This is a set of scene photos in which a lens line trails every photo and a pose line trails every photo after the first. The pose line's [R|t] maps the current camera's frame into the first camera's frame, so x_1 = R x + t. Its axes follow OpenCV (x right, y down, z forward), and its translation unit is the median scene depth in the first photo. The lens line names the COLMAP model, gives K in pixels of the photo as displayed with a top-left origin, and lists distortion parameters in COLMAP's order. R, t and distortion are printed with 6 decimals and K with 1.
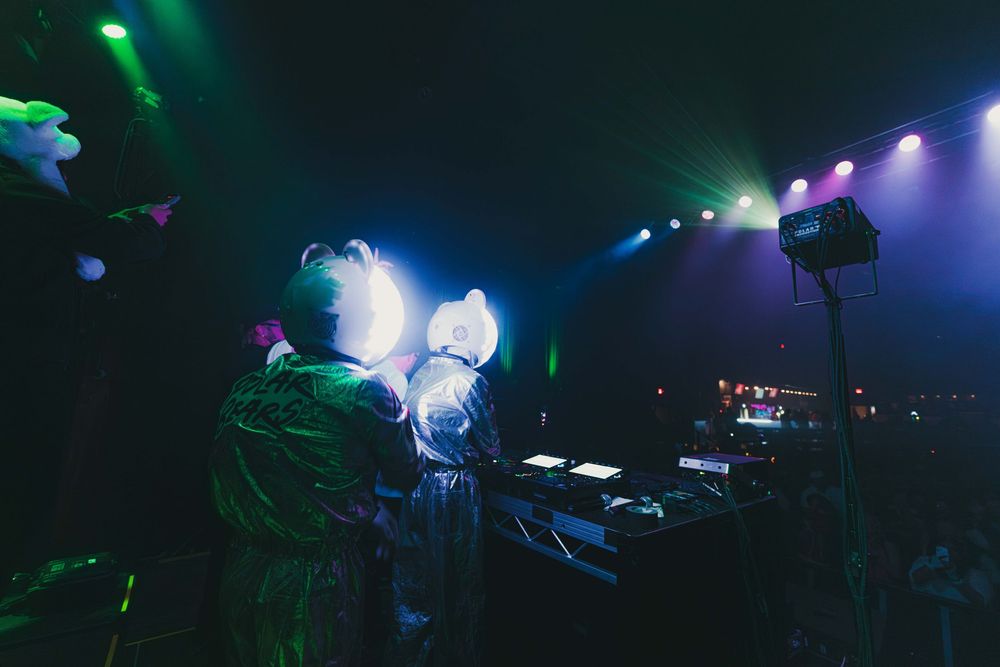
lens RADIAL K [[404.4, 0, 500.8], [0, 404.4, 336.6], [0, 0, 1]] dist [0.000520, -0.000233]
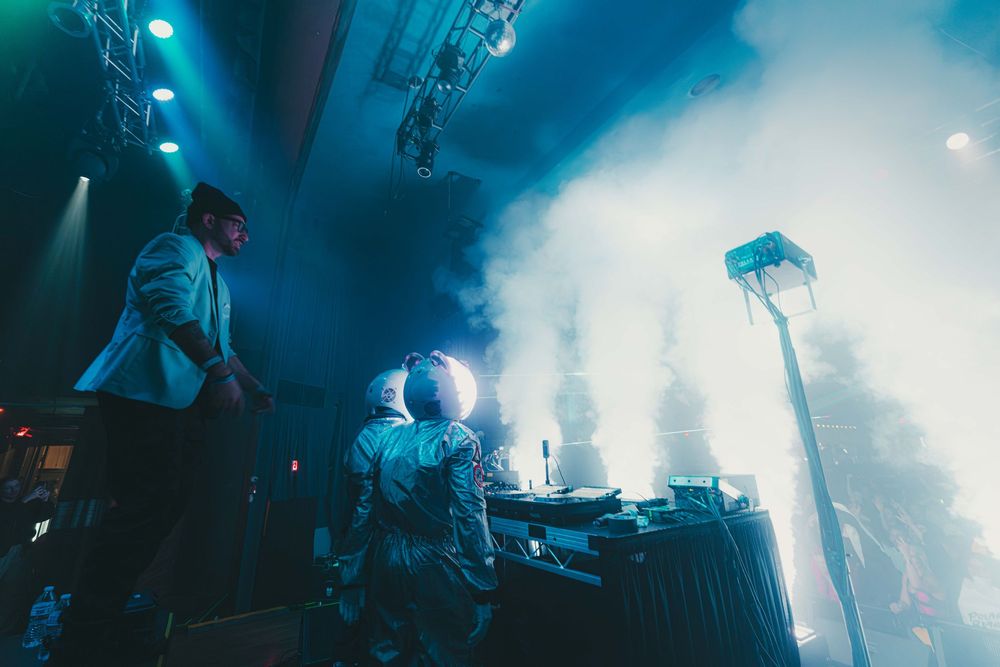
lens RADIAL K [[404.4, 0, 500.6], [0, 404.4, 331.8], [0, 0, 1]] dist [0.000520, -0.000233]
pose [[0.996597, -0.072133, -0.039884, 0.084849], [0.065746, 0.987513, -0.143162, 0.056304], [0.049712, 0.140052, 0.988895, -0.152158]]
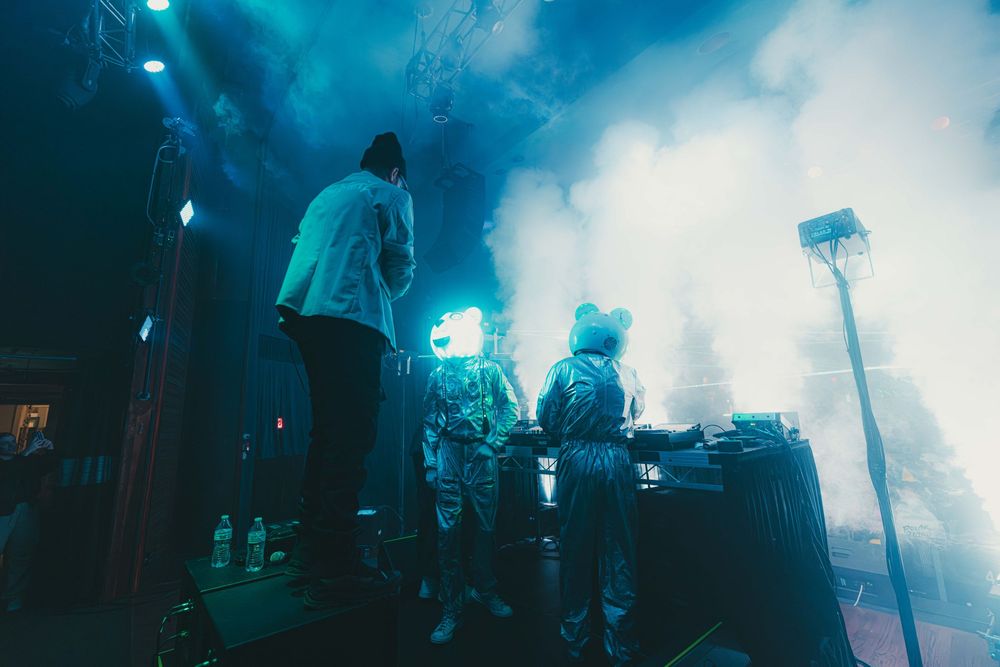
lens RADIAL K [[424.1, 0, 500.4], [0, 424.1, 331.5], [0, 0, 1]] dist [0.002546, 0.000415]
pose [[0.995529, -0.056157, 0.075945, -0.443723], [0.058966, 0.997637, -0.035264, 0.056546], [-0.073785, 0.039585, 0.996488, -0.334014]]
